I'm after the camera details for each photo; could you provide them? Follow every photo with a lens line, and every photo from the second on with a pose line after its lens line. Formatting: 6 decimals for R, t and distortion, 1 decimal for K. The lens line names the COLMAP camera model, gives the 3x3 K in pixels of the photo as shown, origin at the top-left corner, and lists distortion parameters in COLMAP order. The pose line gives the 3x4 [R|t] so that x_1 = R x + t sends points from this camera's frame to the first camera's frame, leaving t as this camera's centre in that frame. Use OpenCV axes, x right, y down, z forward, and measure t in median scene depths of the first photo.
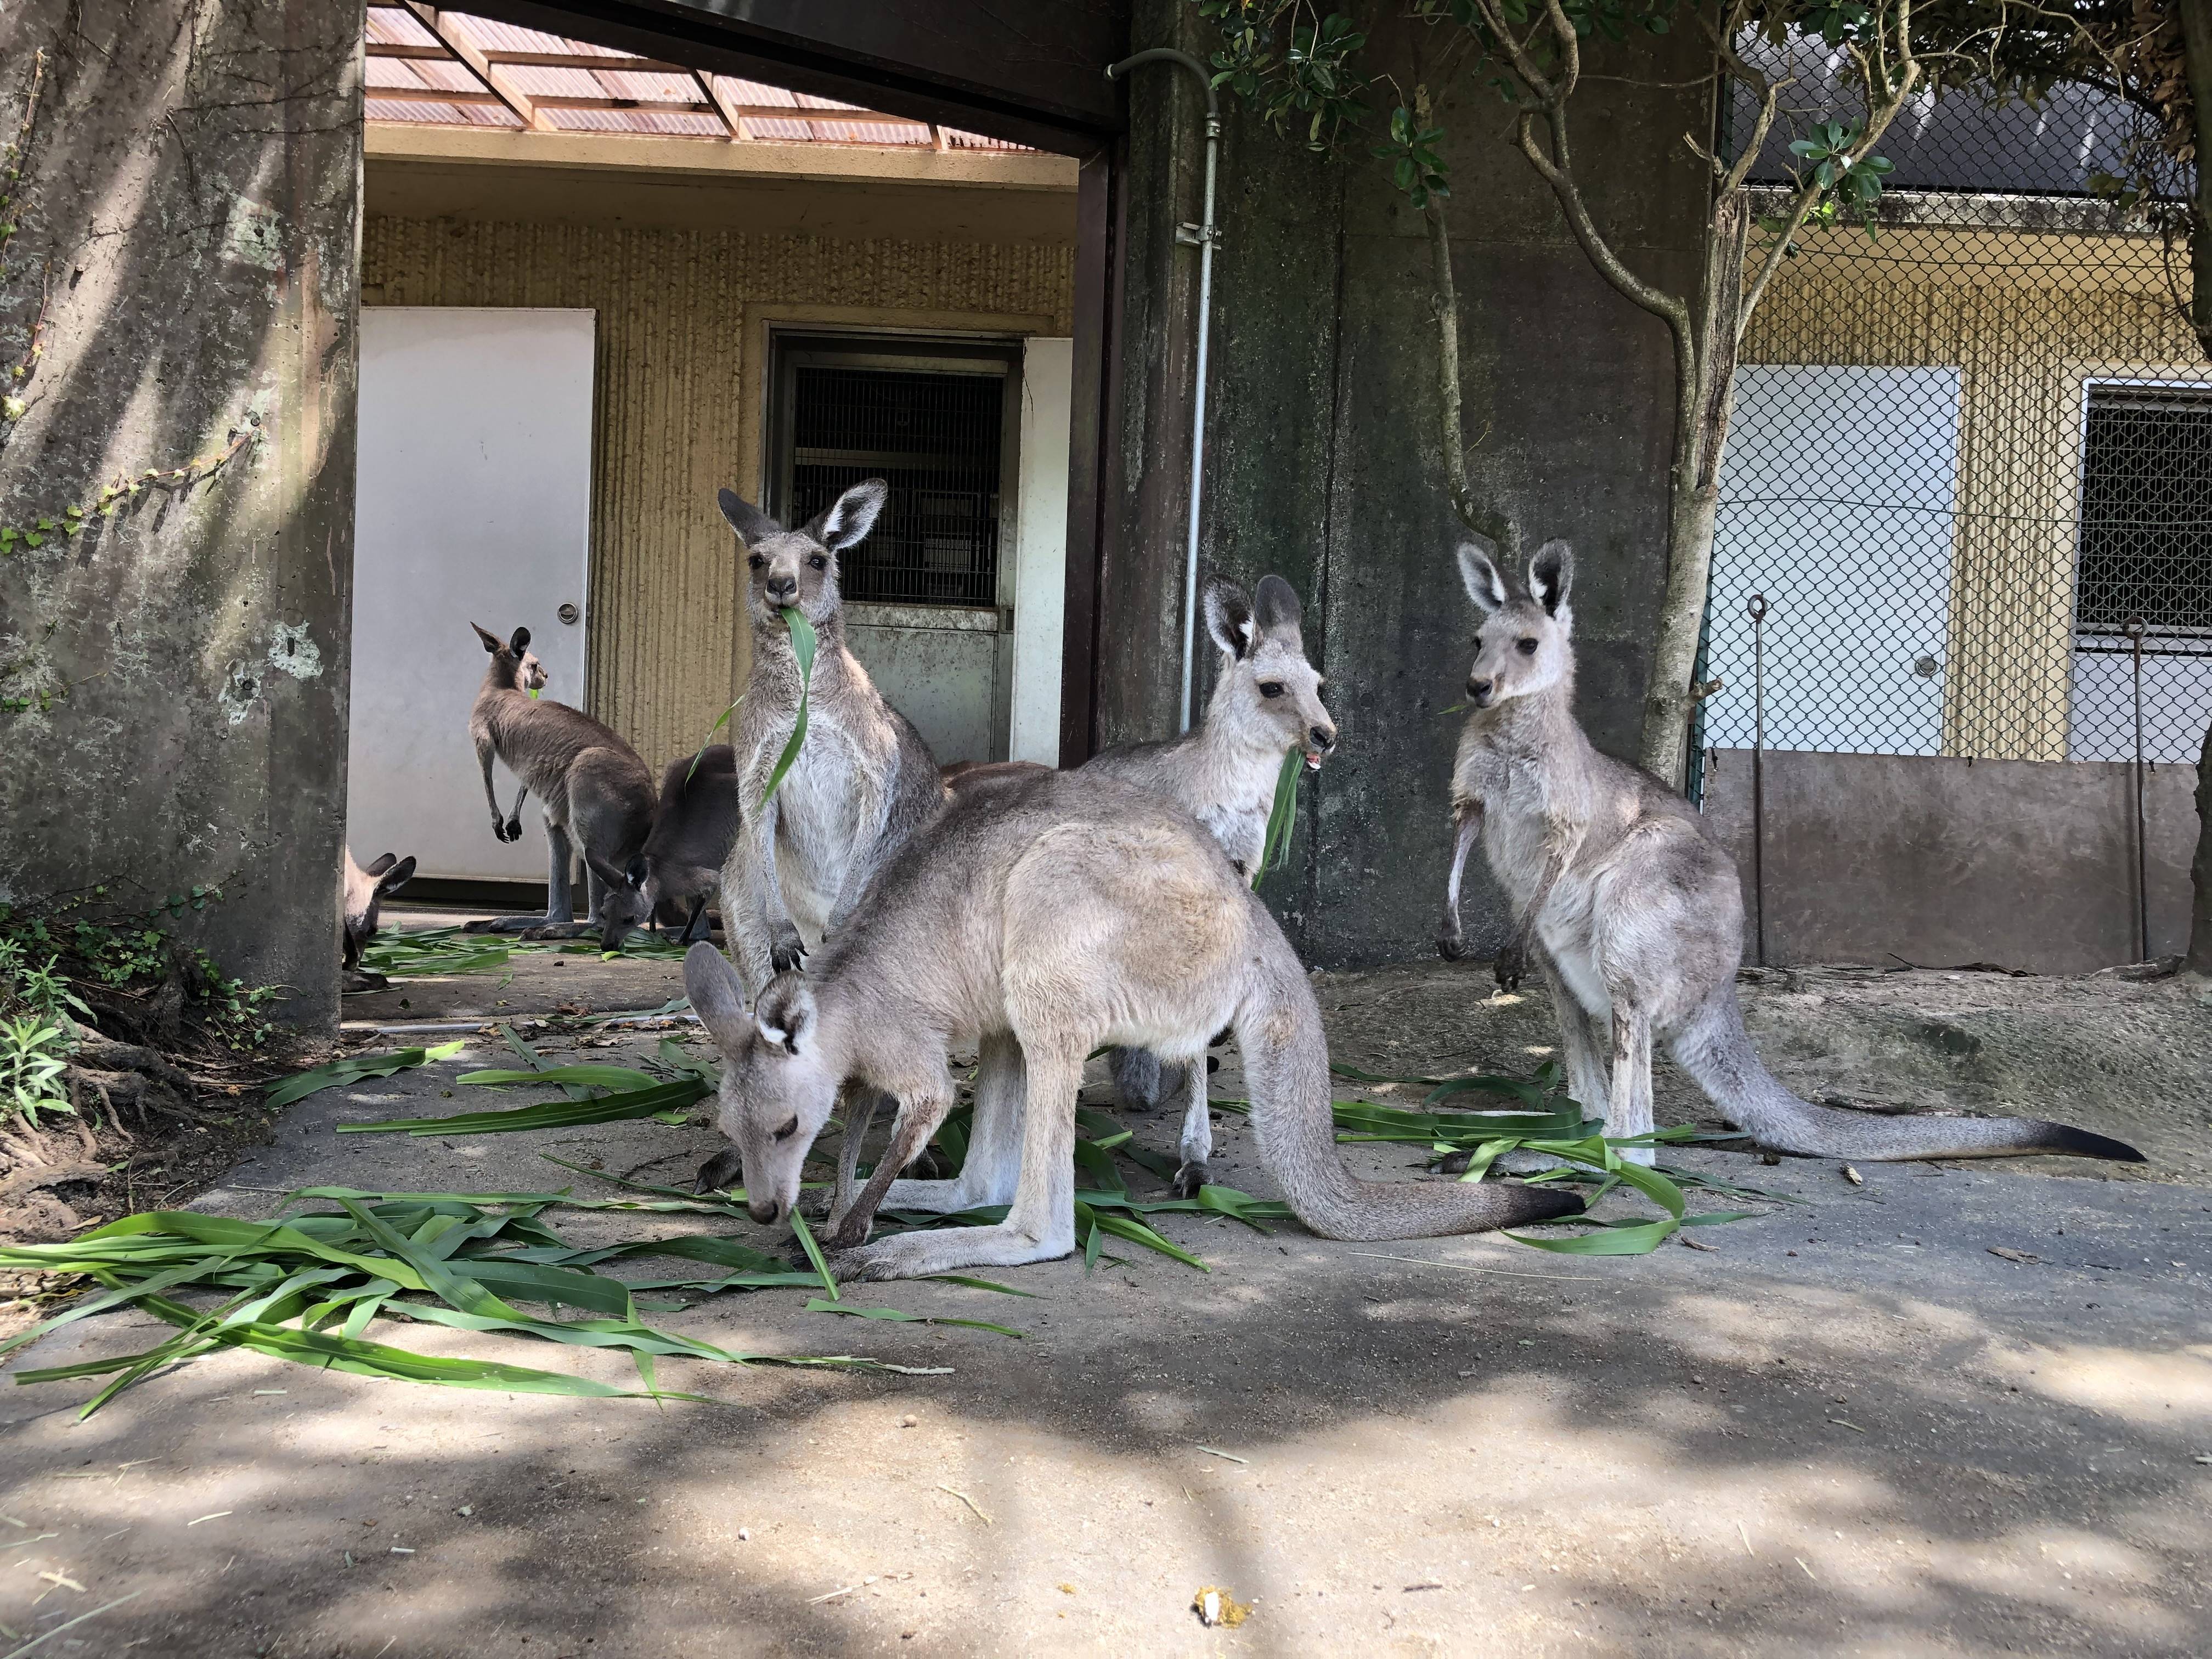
lens RADIAL K [[1790.6, 0, 1105.8], [0, 1790.6, 818.4], [0, 0, 1]] dist [0.032586, -0.050215]
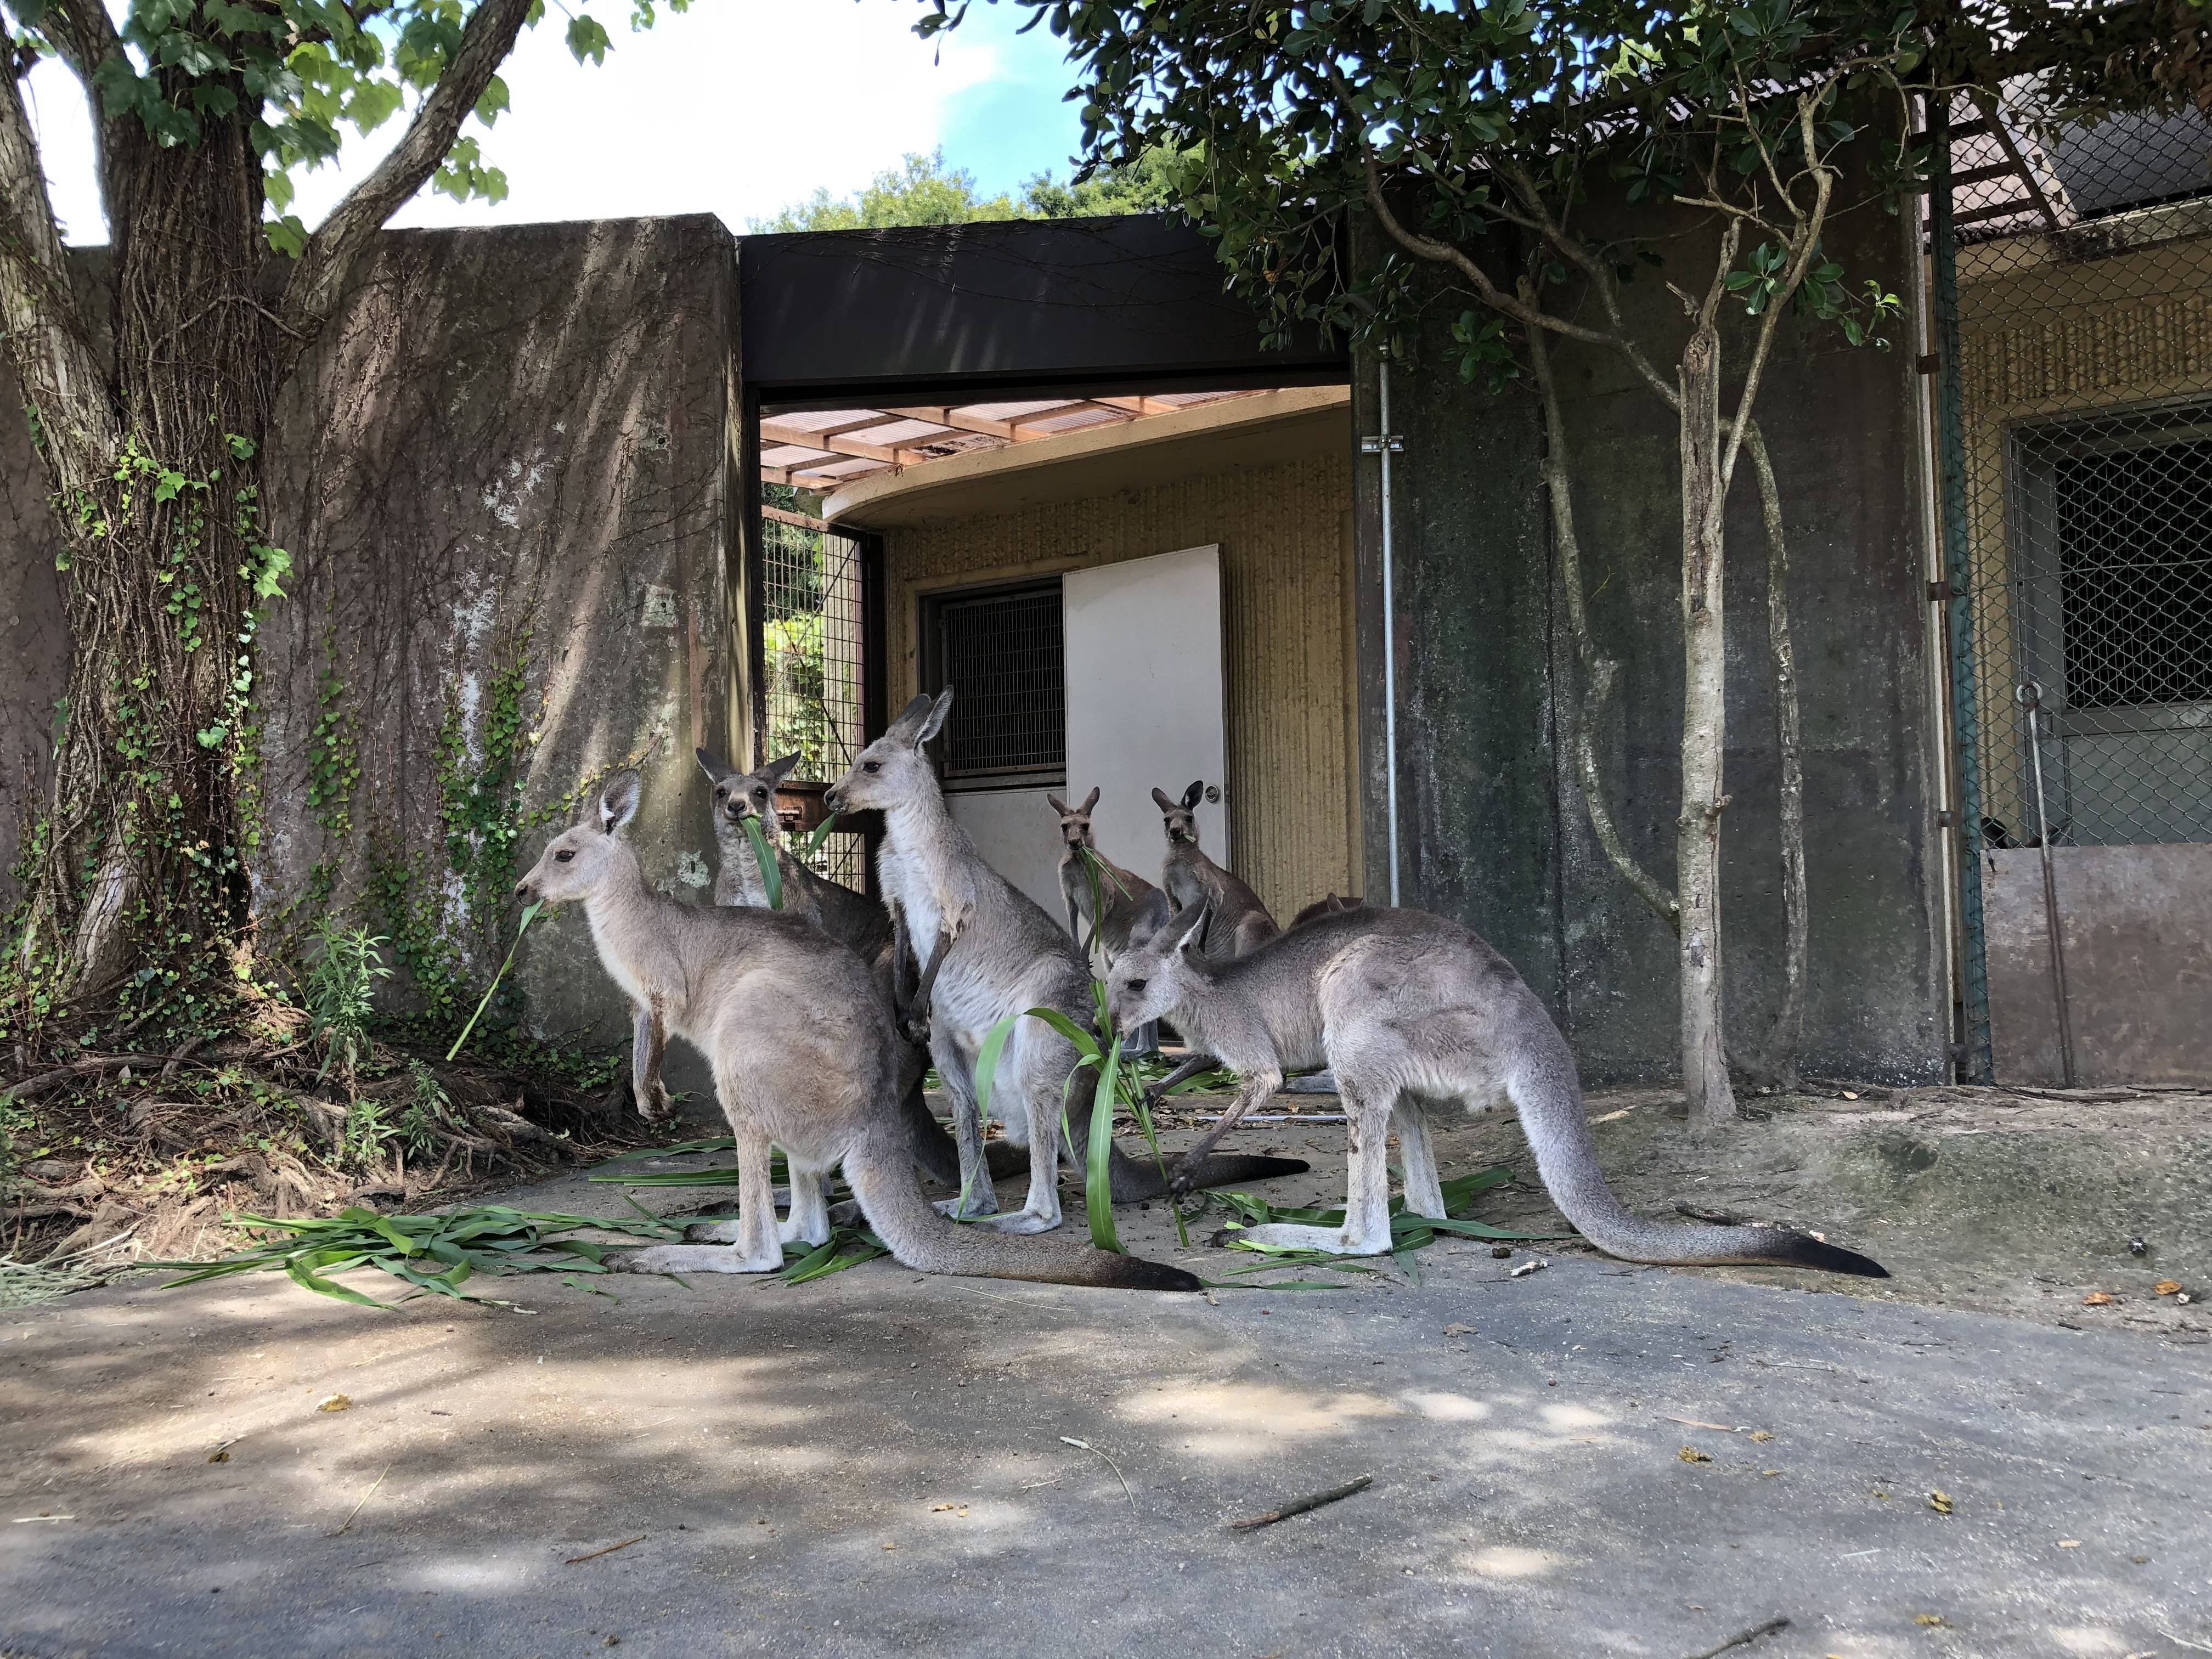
lens RADIAL K [[1790.6, 0, 1114.8], [0, 1790.6, 812.4], [0, 0, 1]] dist [0.032586, -0.050215]
pose [[0.814011, -0.086436, -0.574382, 0.731148], [0.040717, 0.994925, -0.092017, 0.012924], [0.579421, 0.051516, 0.813399, -0.030655]]
